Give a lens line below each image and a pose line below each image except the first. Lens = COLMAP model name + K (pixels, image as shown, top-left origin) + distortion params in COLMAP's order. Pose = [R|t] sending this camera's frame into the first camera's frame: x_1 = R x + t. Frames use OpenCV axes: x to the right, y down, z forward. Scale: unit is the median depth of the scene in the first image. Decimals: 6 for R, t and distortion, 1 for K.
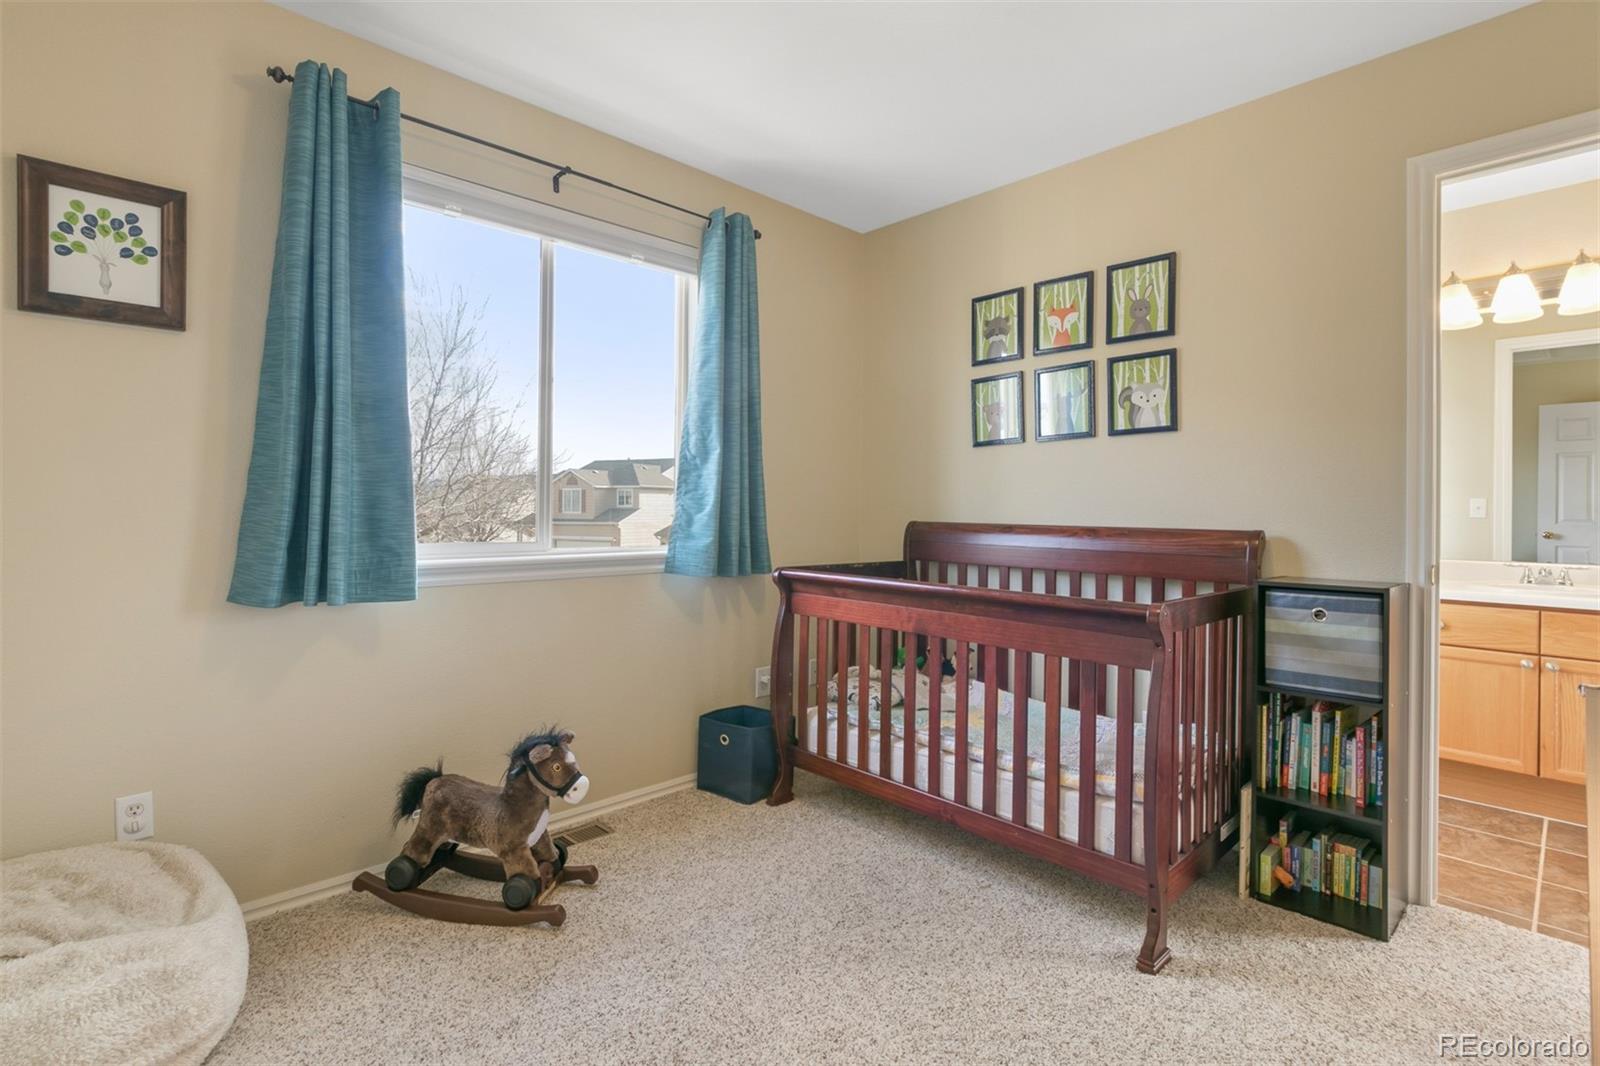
lens RADIAL K [[750.6, 0, 792.3], [0, 750.6, 504.1], [0, 0, 1]] dist [-0.001265, -0.001097]
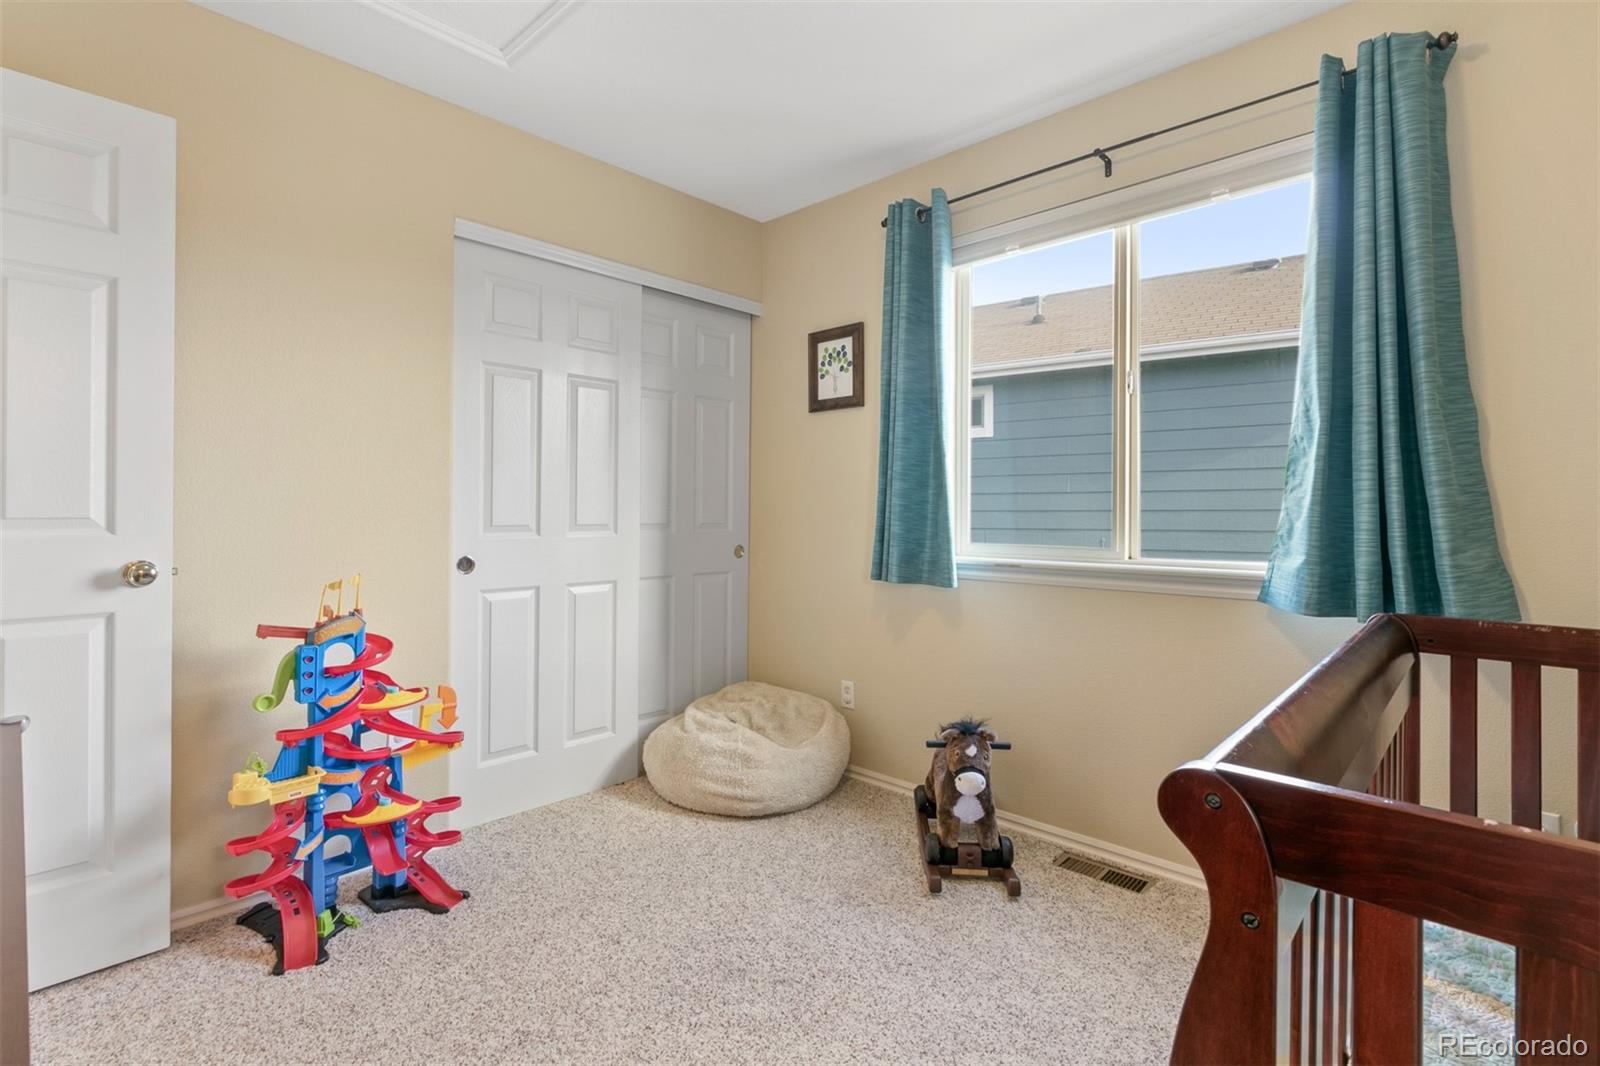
lens RADIAL K [[750.6, 0, 792.3], [0, 750.6, 504.1], [0, 0, 1]] dist [-0.001265, -0.001097]
pose [[0.047561, -0.016025, -0.998740, 0.823122], [0.006414, 0.999856, -0.015738, 0.007533], [0.998848, -0.005657, 0.047657, 0.774898]]
